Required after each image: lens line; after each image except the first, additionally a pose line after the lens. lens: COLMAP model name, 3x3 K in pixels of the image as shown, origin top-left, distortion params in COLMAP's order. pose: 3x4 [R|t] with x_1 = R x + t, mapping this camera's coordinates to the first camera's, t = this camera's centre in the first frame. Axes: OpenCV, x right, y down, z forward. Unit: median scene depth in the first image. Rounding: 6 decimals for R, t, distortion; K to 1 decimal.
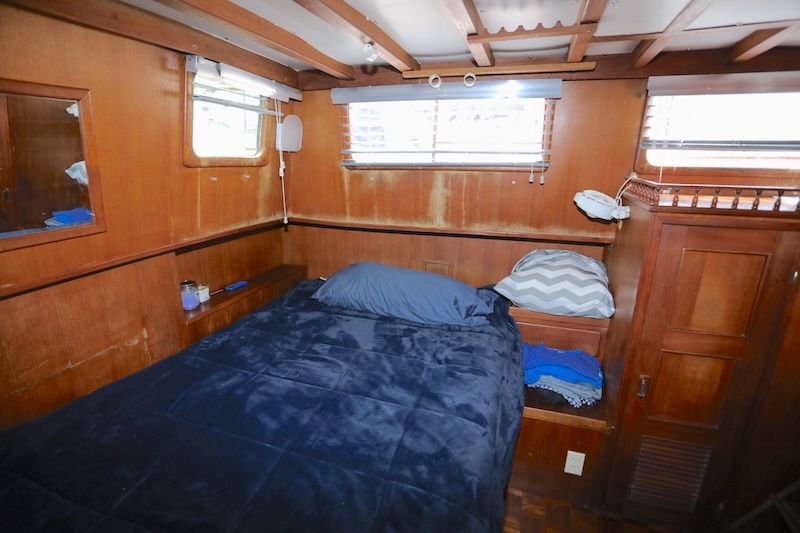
lens RADIAL K [[382.3, 0, 400.0], [0, 382.3, 266.5], [0, 0, 1]] dist [-0.077449, 0.029457]
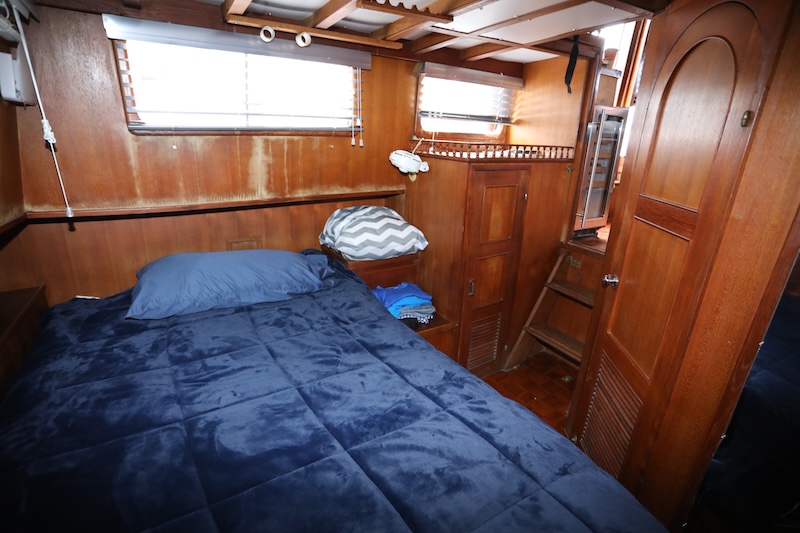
lens RADIAL K [[382.3, 0, 400.0], [0, 382.3, 266.5], [0, 0, 1]] dist [-0.077449, 0.029457]
pose [[0.646082, -0.239849, 0.724604, -0.434579], [0.186006, 0.970199, 0.155293, -0.026243], [-0.740257, 0.034448, 0.671441, 0.165286]]
